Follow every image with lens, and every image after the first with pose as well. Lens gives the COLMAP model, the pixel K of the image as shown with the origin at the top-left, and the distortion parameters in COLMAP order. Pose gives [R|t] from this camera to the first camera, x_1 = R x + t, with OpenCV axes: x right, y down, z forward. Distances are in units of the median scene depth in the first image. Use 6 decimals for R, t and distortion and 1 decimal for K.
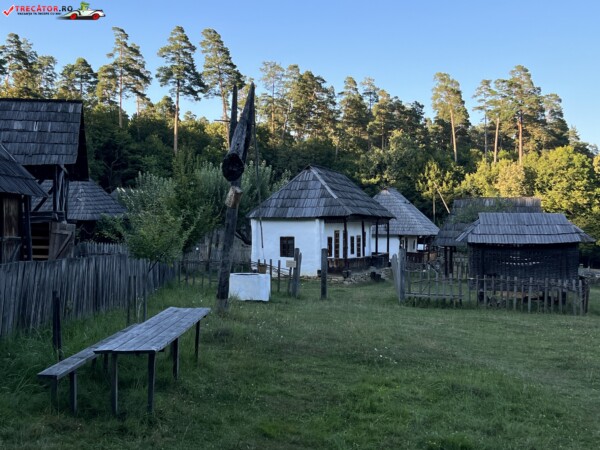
lens RADIAL K [[726.8, 0, 290.2], [0, 726.8, 223.9], [0, 0, 1]] dist [0.198518, -0.633781]
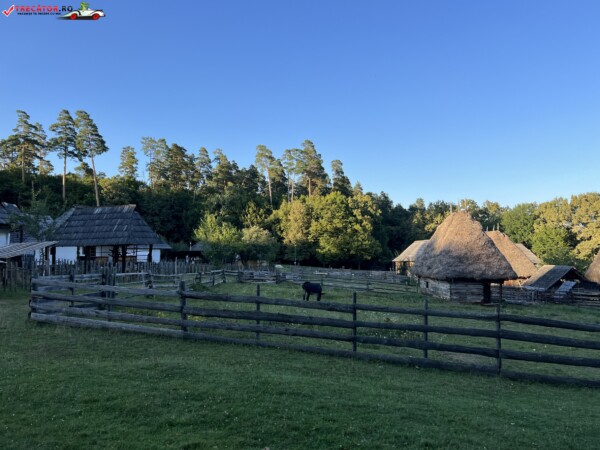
lens RADIAL K [[453.1, 0, 296.9], [0, 453.1, 227.3], [0, 0, 1]] dist [0.074170, -0.080640]
pose [[0.991112, -0.022882, 0.131048, 0.164209], [0.029514, 0.998368, -0.048888, 0.014767], [-0.129716, 0.052322, 0.990170, 0.069344]]
